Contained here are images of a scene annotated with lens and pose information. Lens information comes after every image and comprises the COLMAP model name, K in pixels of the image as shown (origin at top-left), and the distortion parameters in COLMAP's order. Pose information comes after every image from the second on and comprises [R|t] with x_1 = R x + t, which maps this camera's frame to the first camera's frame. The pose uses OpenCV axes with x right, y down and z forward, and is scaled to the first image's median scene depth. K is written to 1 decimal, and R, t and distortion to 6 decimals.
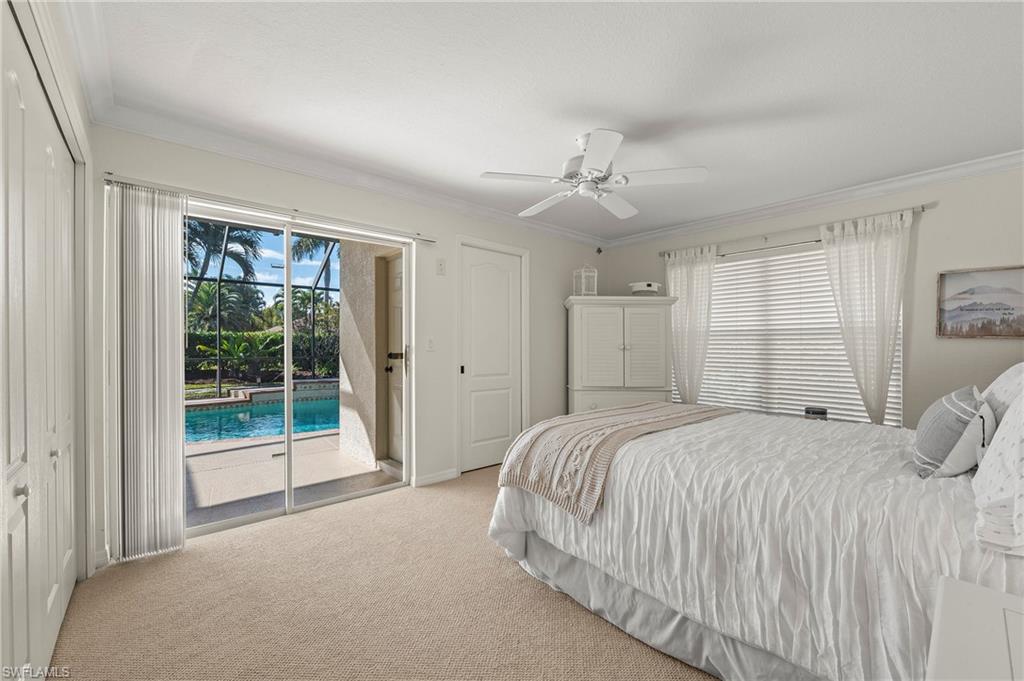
lens RADIAL K [[411.4, 0, 516.4], [0, 411.4, 342.1], [0, 0, 1]] dist [-0.007996, -0.000136]
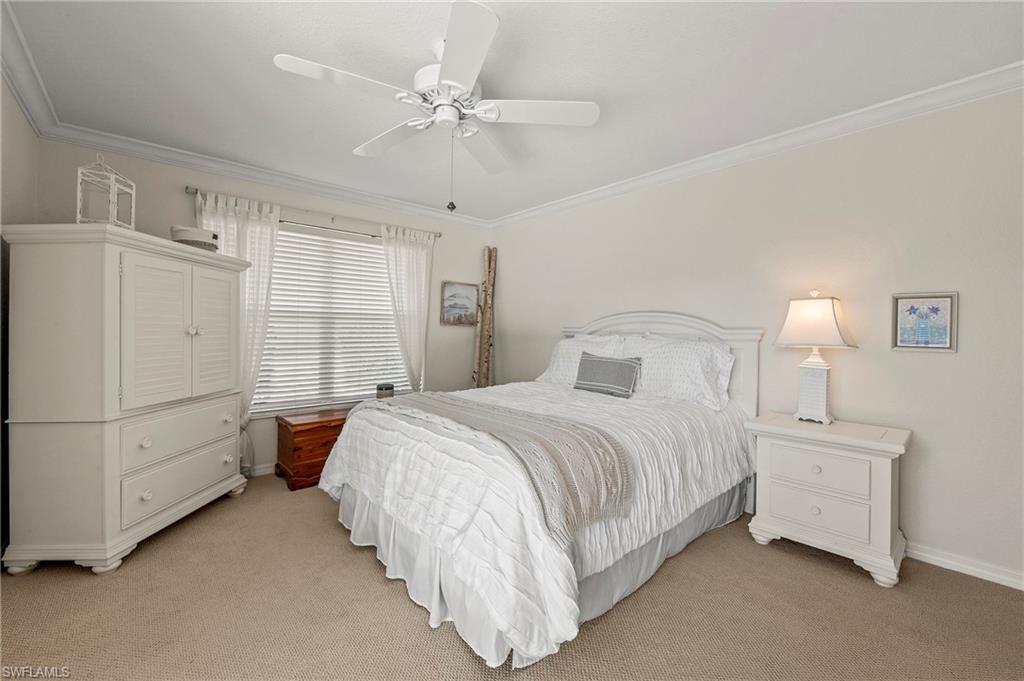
lens RADIAL K [[412.4, 0, 509.4], [0, 412.4, 327.4], [0, 0, 1]] dist [-0.001481, -0.000075]
pose [[0.015741, 0.005586, 0.999860, -0.416782], [-0.014530, 0.999880, -0.005357, 0.003662], [-0.999771, -0.014444, 0.015821, 0.654166]]
